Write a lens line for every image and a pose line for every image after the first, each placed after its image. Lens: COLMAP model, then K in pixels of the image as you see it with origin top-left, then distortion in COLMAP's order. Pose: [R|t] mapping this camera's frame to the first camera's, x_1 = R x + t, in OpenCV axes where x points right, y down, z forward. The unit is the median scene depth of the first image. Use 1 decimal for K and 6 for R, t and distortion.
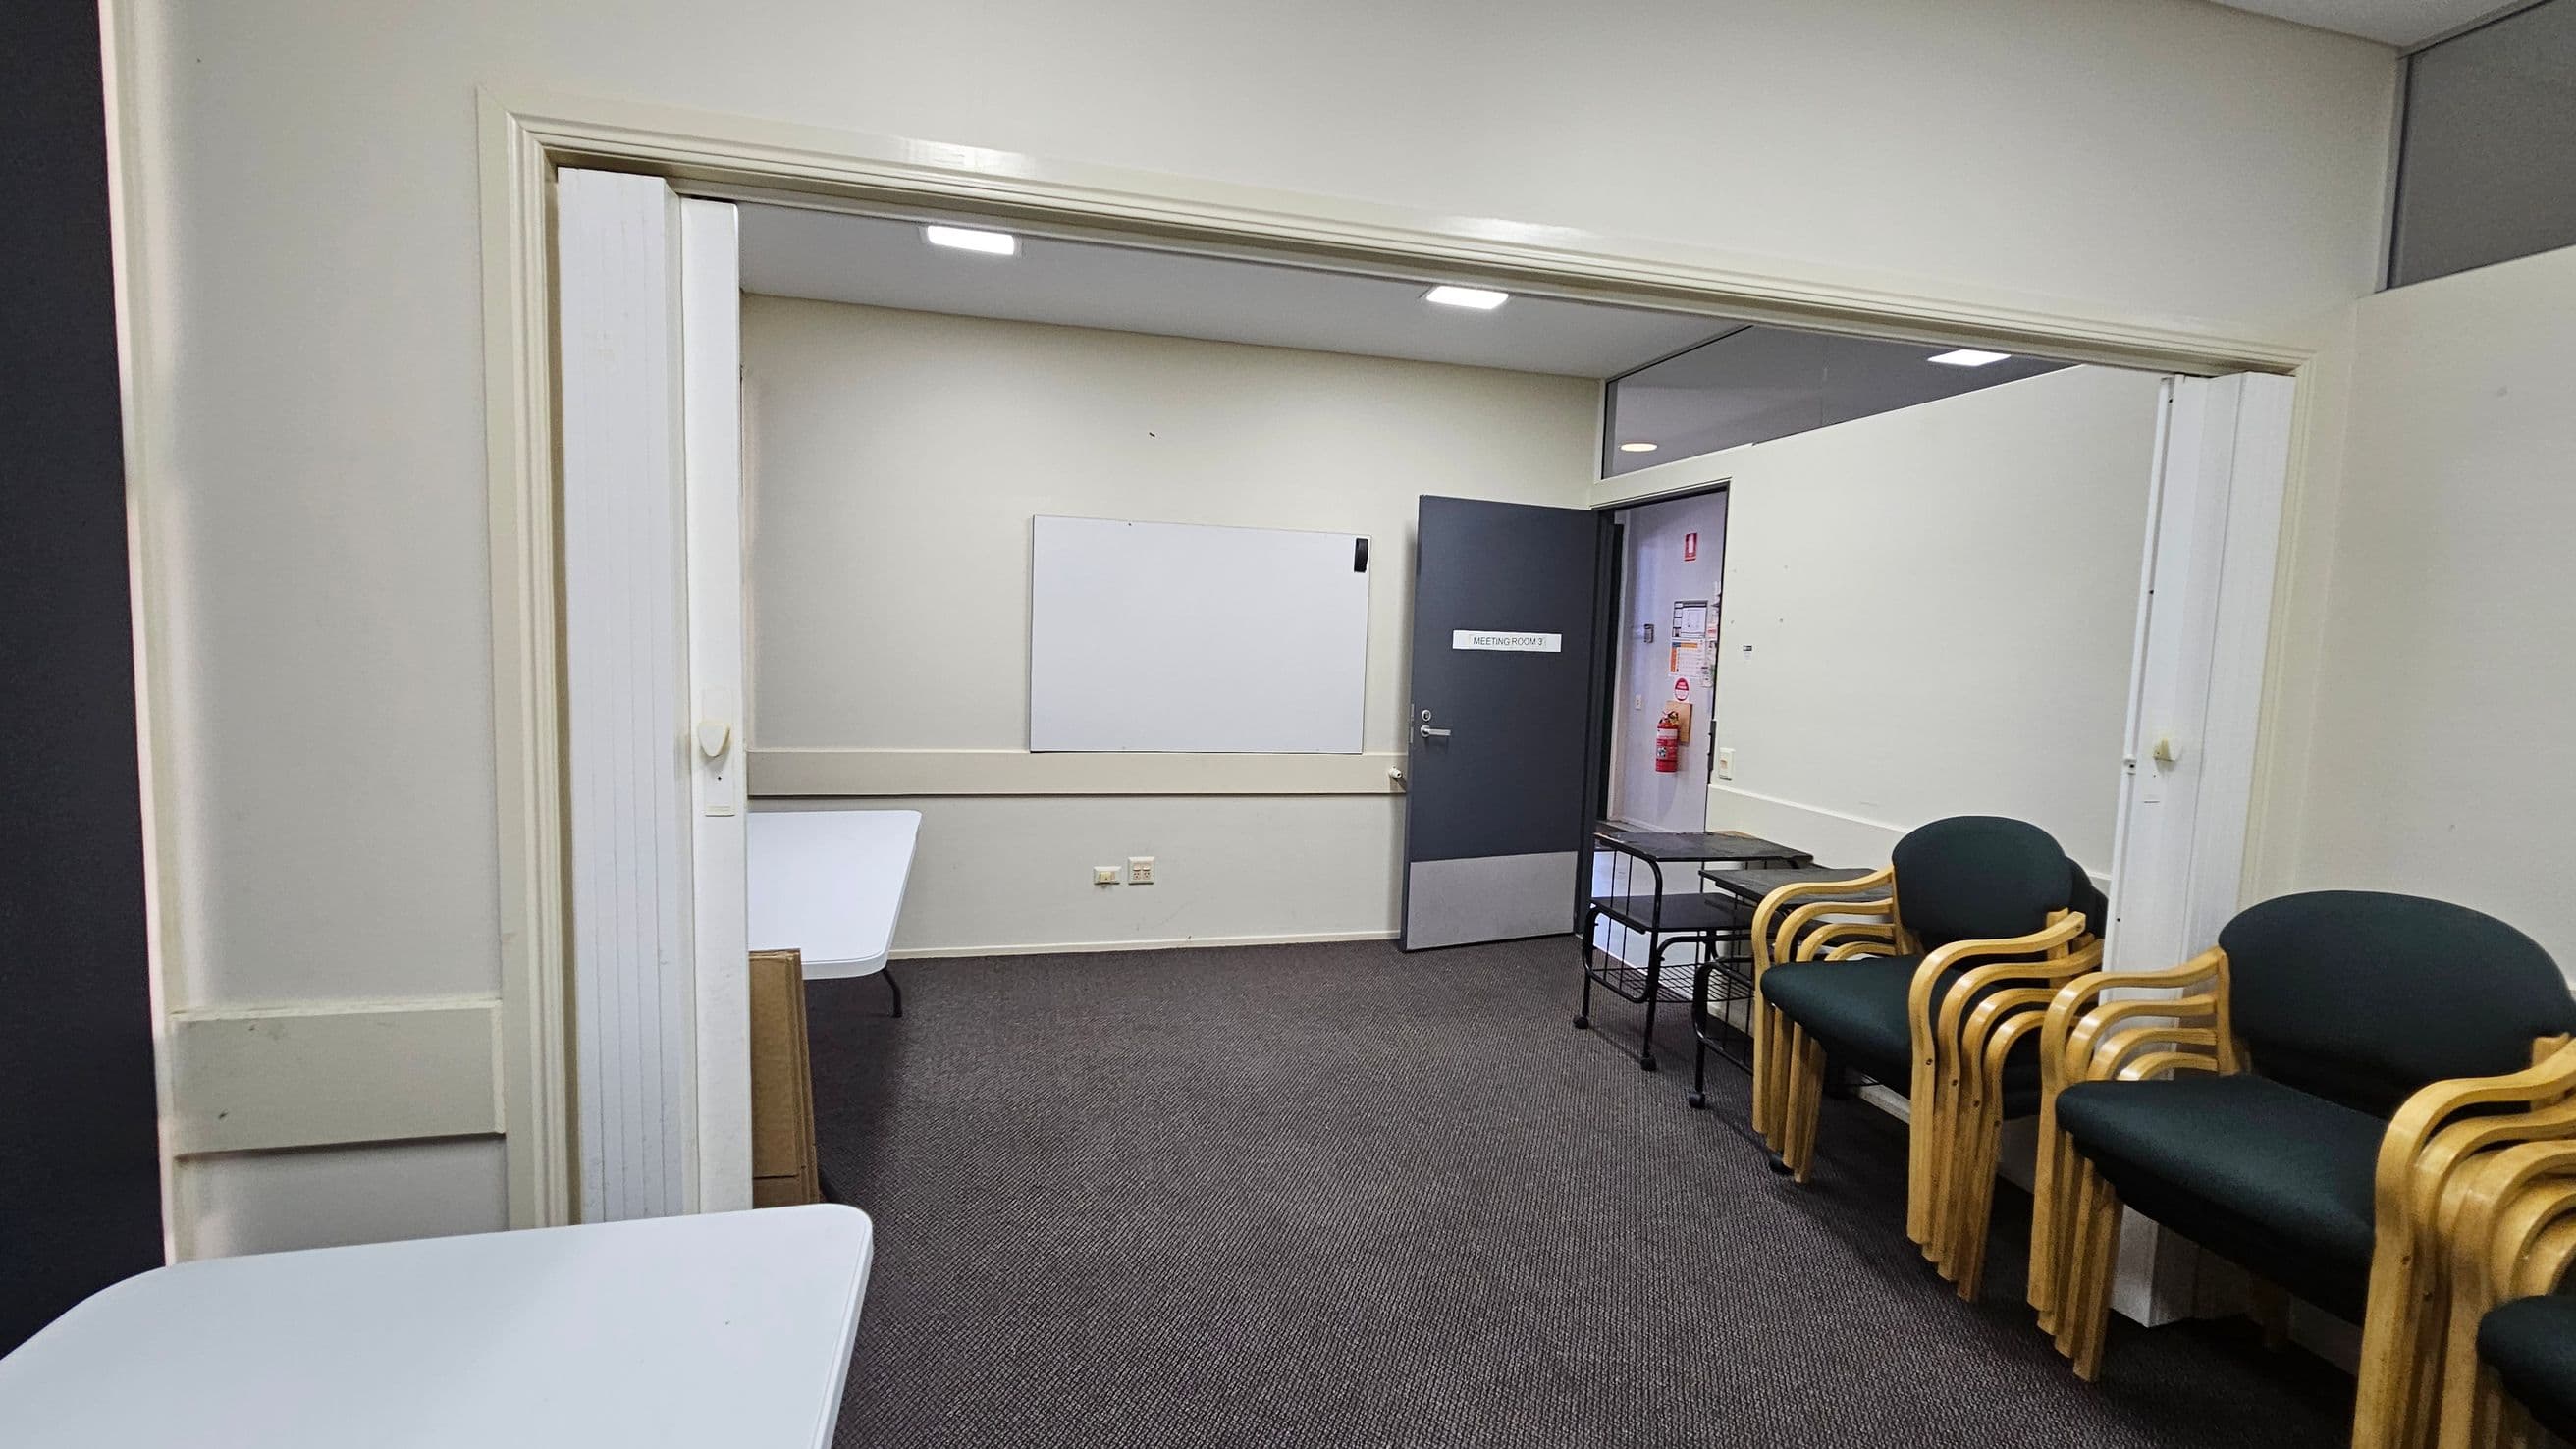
lens RADIAL K [[1060.3, 0, 1275.1], [0, 1060.3, 716.7], [0, 0, 1]] dist [0.009138, 0.000366]
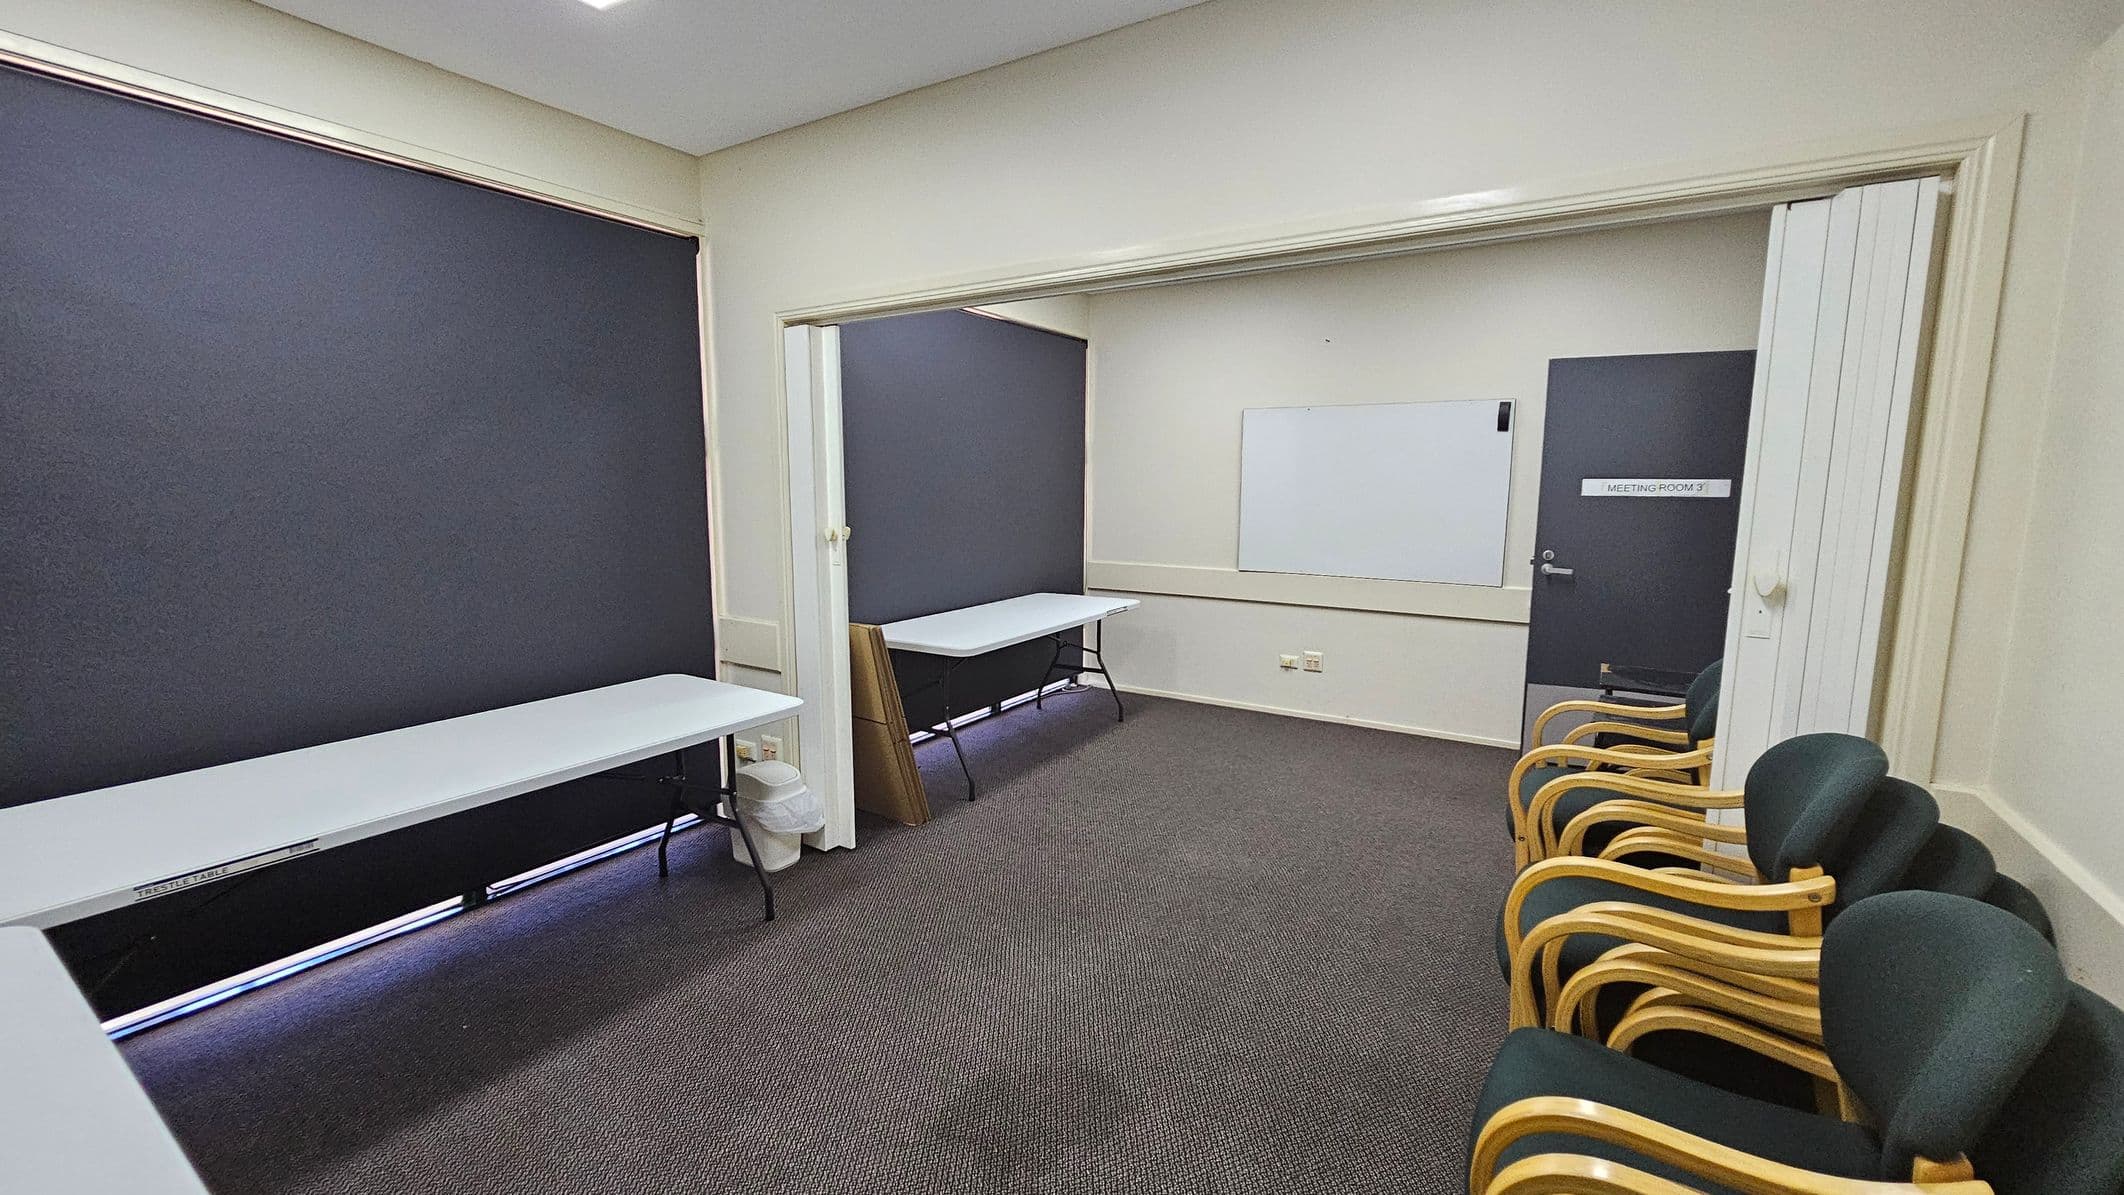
lens RADIAL K [[874.2, 0, 1051.4], [0, 874.2, 591.0], [0, 0, 1]] dist [0.009138, 0.000366]
pose [[0.687850, 0.063630, -0.723059, 0.454994], [-0.038474, 0.997946, 0.051221, 0.009031], [0.724833, -0.007413, 0.688885, -0.025285]]
